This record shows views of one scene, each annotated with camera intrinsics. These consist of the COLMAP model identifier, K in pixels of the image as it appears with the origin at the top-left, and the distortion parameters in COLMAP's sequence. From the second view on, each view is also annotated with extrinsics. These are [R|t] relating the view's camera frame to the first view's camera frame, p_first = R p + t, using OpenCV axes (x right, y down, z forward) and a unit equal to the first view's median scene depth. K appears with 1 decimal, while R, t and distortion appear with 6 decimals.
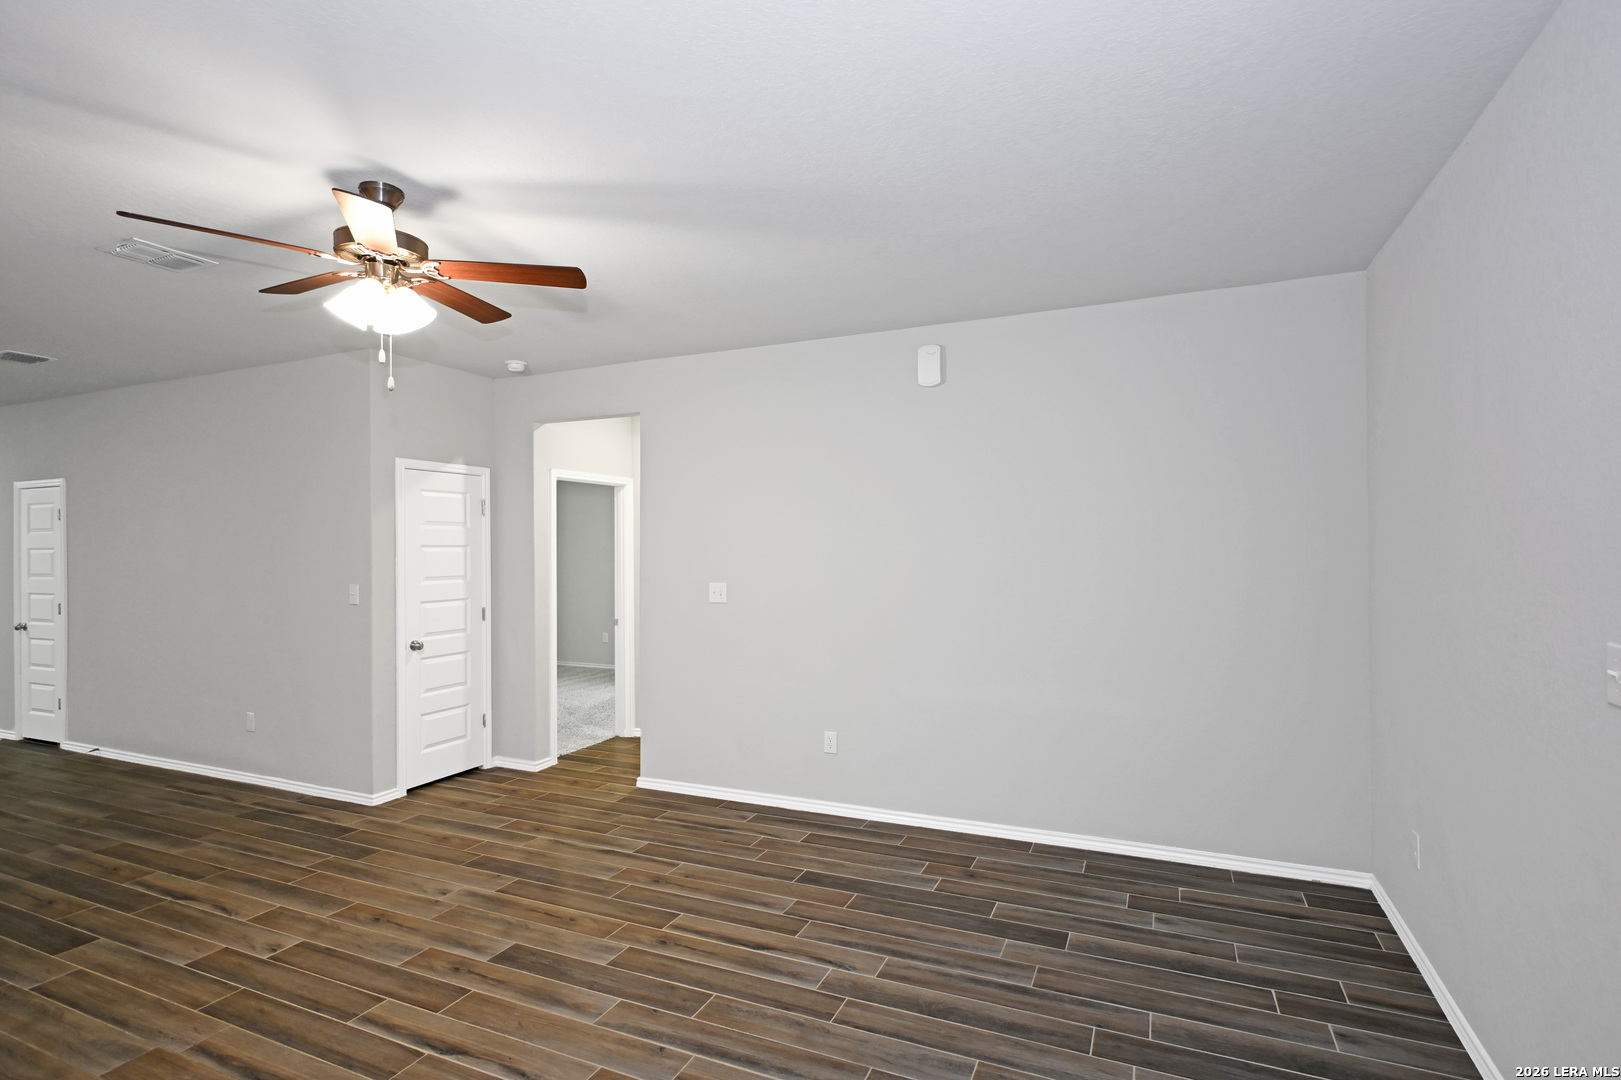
lens RADIAL K [[791.1, 0, 815.6], [0, 791.1, 538.9], [0, 0, 1]] dist [-0.000518, 0.002105]
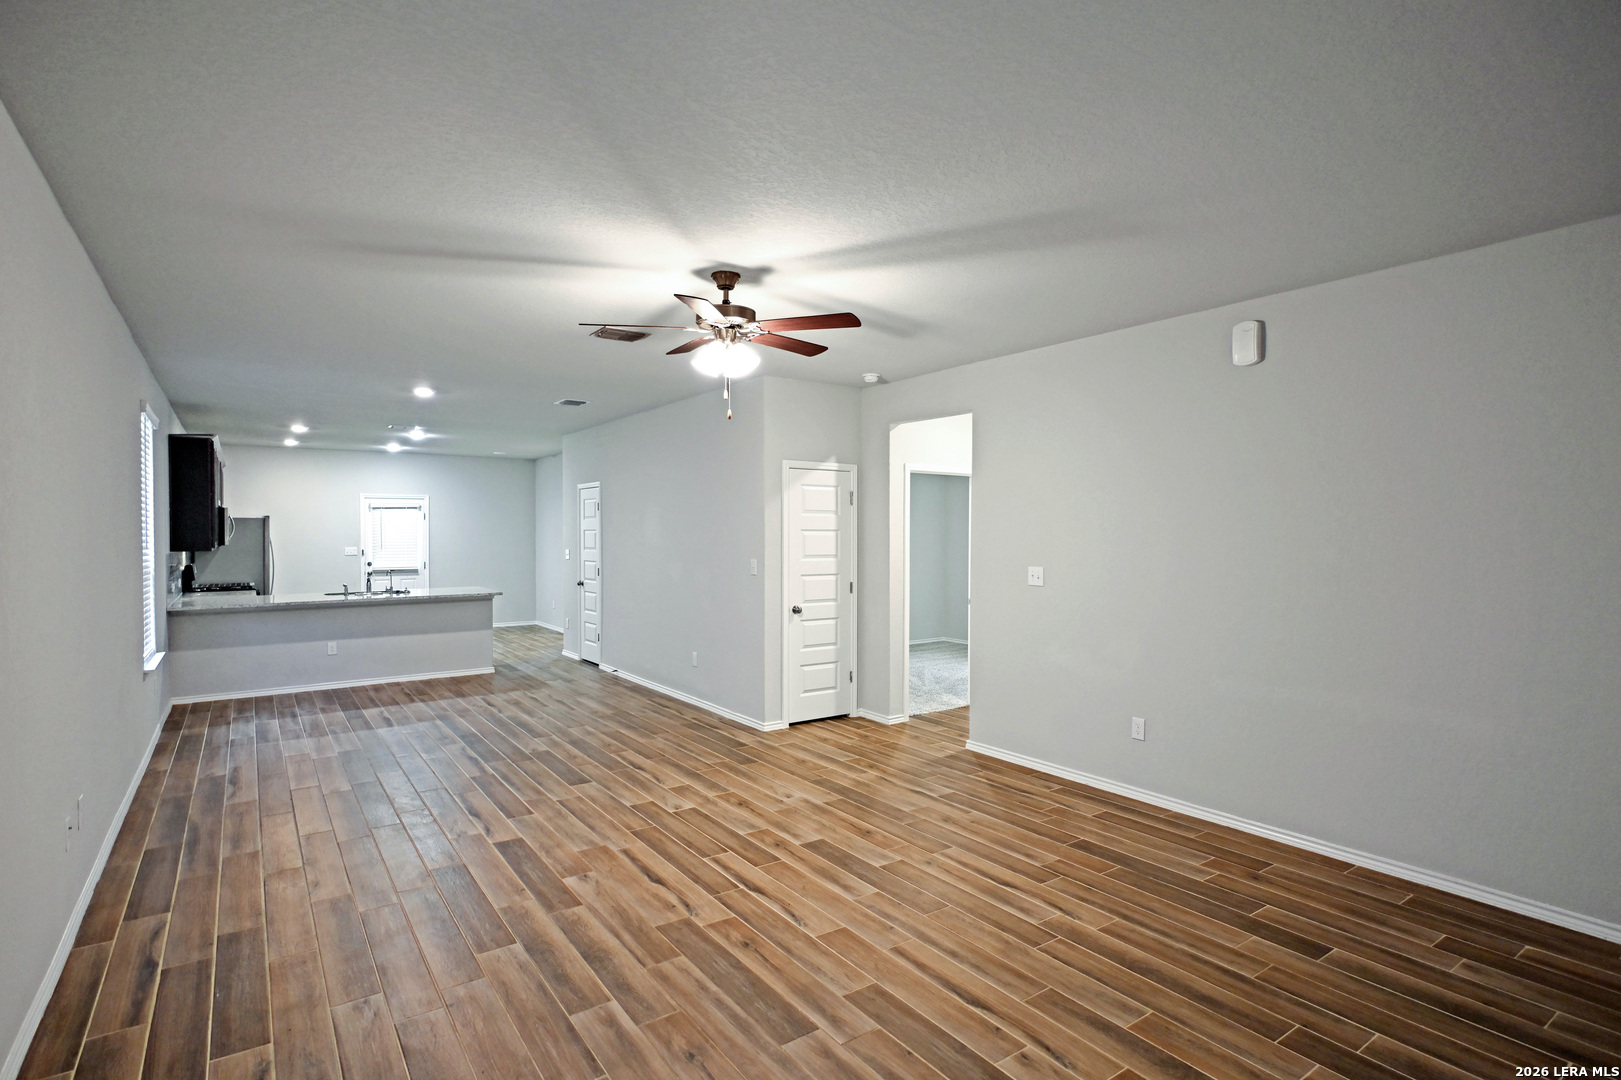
lens RADIAL K [[809.8, 0, 814.7], [0, 809.8, 539.6], [0, 0, 1]] dist [-0.001766, 0.005632]
pose [[0.859546, 0.014131, -0.510863, 0.261851], [-0.004187, 0.999779, 0.020611, -0.003786], [0.511042, -0.015578, 0.859415, -0.126856]]
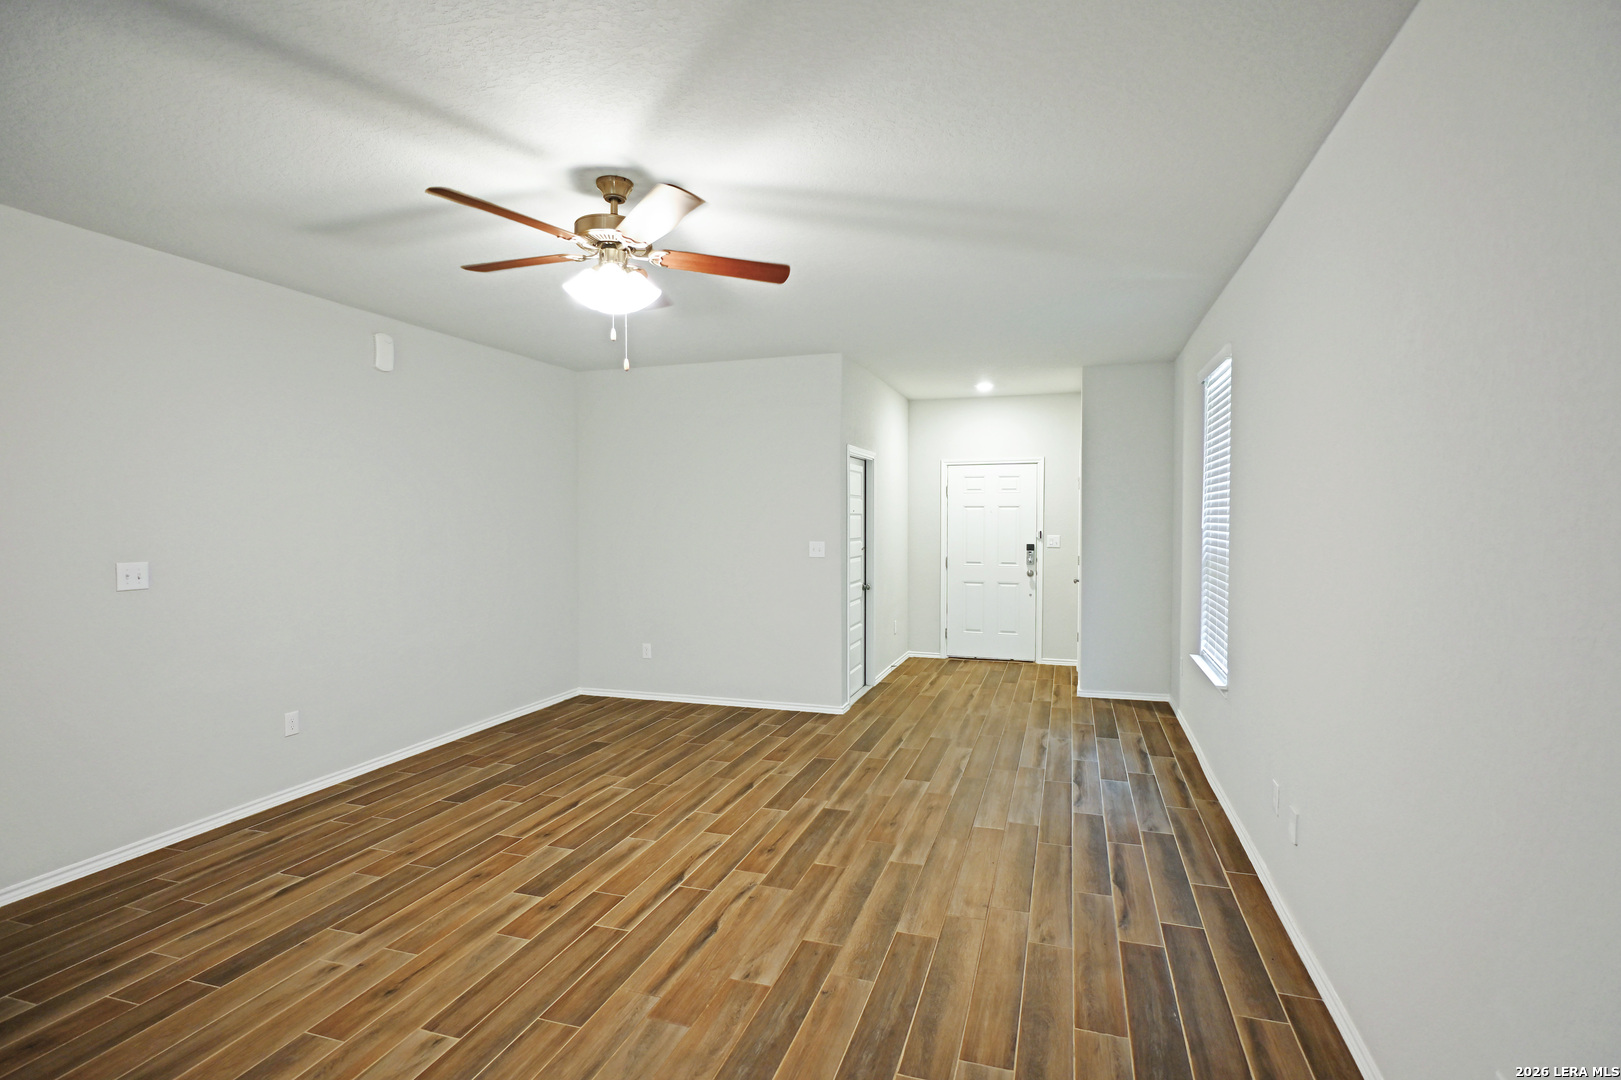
lens RADIAL K [[791.1, 0, 815.6], [0, 791.1, 538.9], [0, 0, 1]] dist [-0.000518, 0.002105]
pose [[-0.105567, -0.018633, 0.994238, -1.356495], [-0.005560, 0.999820, 0.018147, 0.025516], [-0.994397, -0.003613, -0.105651, 0.673277]]
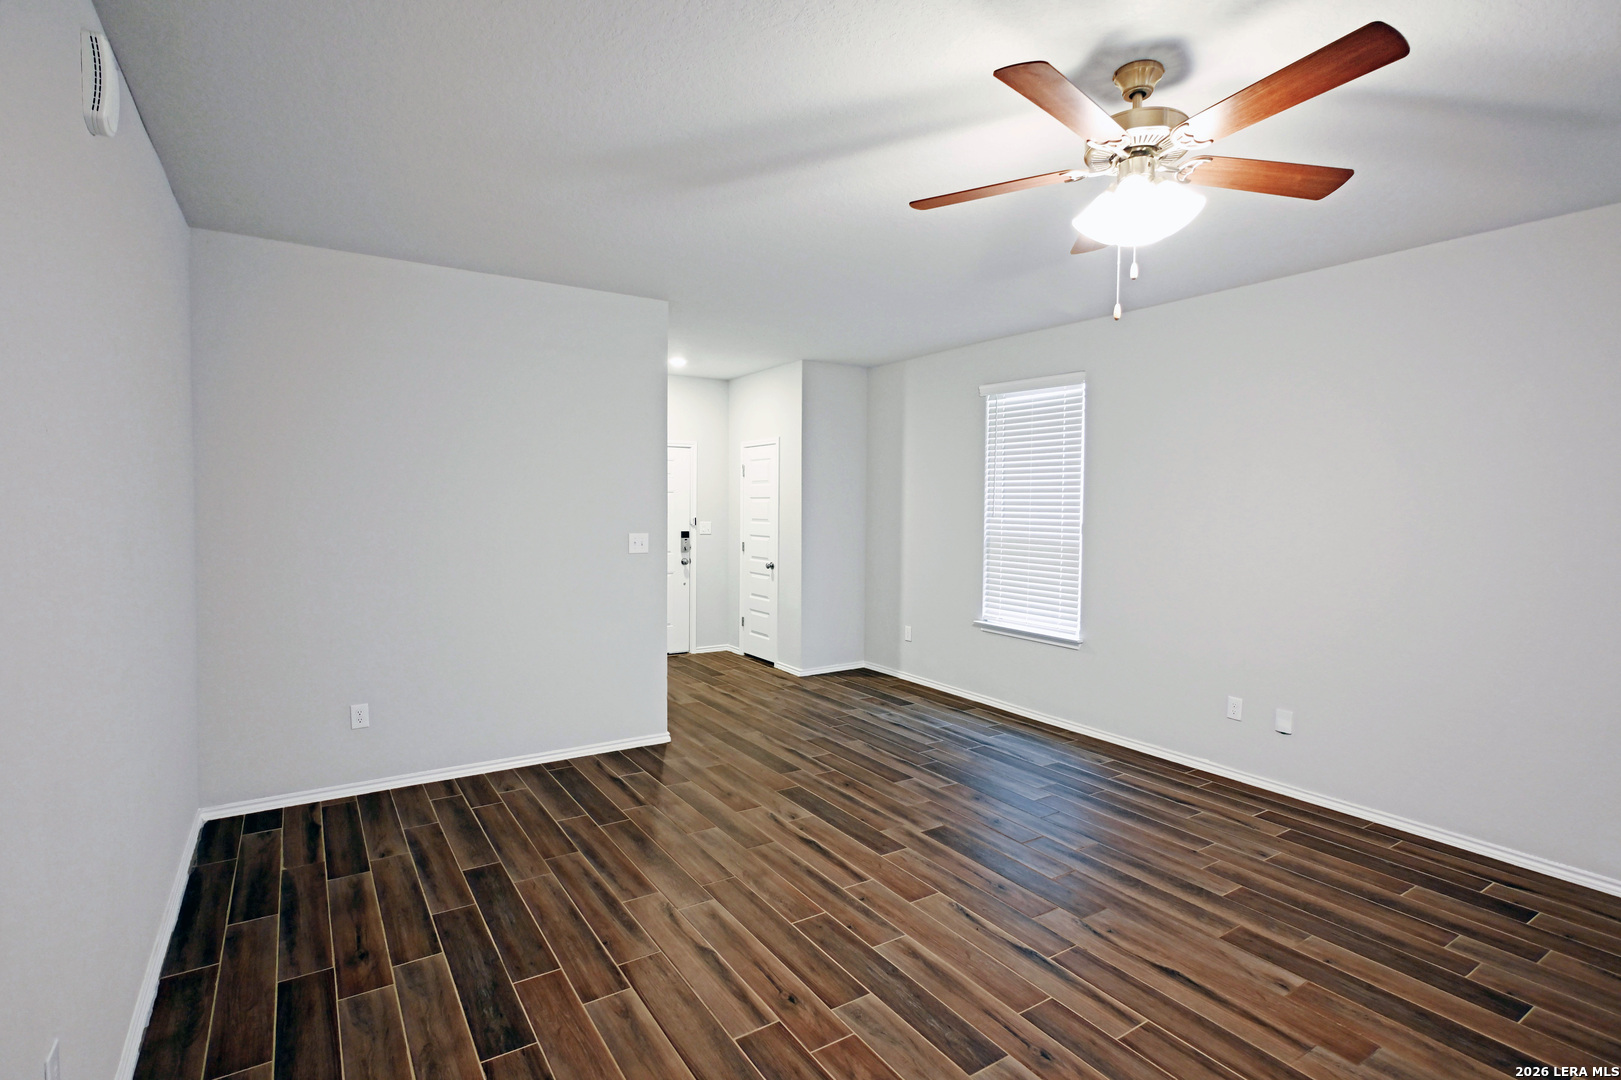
lens RADIAL K [[791.1, 0, 815.6], [0, 791.1, 538.9], [0, 0, 1]] dist [-0.000518, 0.002105]
pose [[-0.842161, -0.024179, 0.538684, -0.585701], [-0.007877, 0.999439, 0.032545, 0.025658], [-0.539169, 0.023164, -0.841879, 1.536158]]
